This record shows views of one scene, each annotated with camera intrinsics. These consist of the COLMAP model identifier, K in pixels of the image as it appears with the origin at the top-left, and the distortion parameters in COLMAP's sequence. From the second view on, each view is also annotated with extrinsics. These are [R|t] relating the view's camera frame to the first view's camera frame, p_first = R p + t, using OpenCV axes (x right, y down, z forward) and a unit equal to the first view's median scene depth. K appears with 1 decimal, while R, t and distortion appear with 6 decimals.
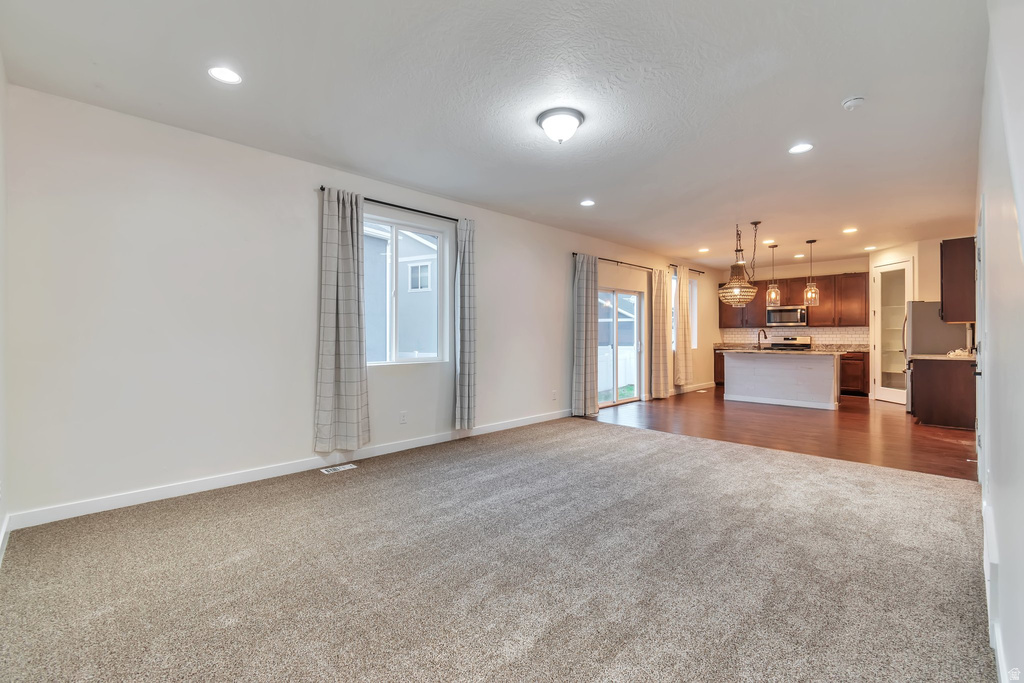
lens RADIAL K [[450.4, 0, 512.2], [0, 450.4, 333.1], [0, 0, 1]] dist [0.001745, -0.000156]
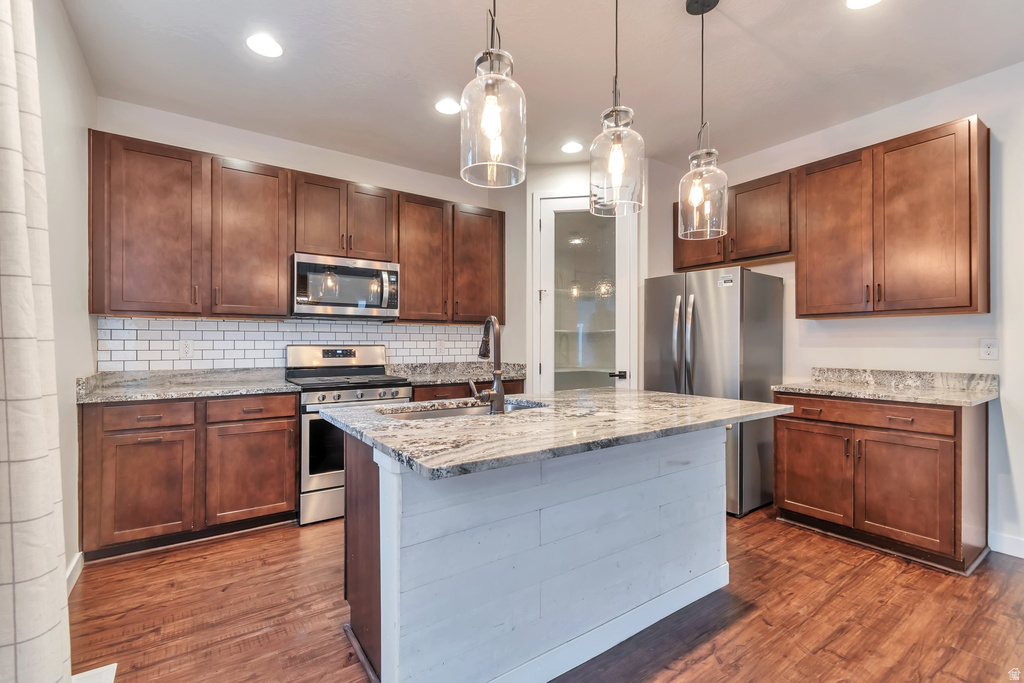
lens RADIAL K [[450.4, 0, 509.7], [0, 450.4, 343.7], [0, 0, 1]] dist [0.001745, -0.000156]
pose [[0.164197, -0.002660, 0.986424, 0.313146], [-0.005042, 0.999981, 0.003536, 0.003613], [-0.986415, -0.005554, 0.164180, 0.897134]]
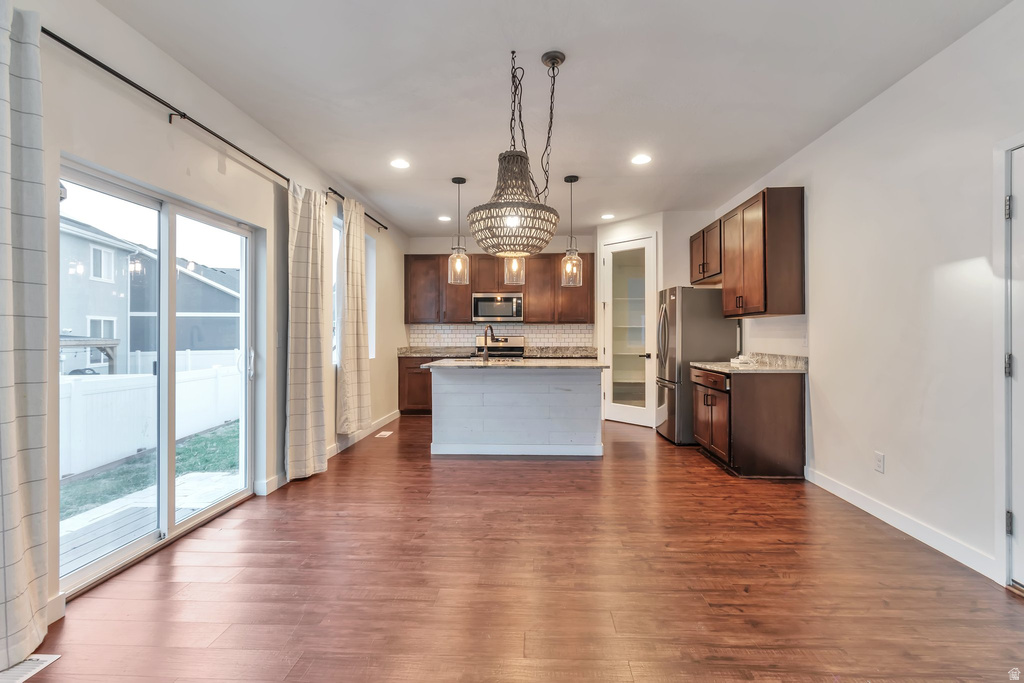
lens RADIAL K [[450.4, 0, 521.1], [0, 450.4, 331.4], [0, 0, 1]] dist [0.001745, -0.000156]
pose [[0.728633, 0.004789, 0.684888, 0.171221], [-0.003078, 0.999988, -0.003718, 0.001833], [-0.684898, 0.000601, 0.728639, 0.511119]]
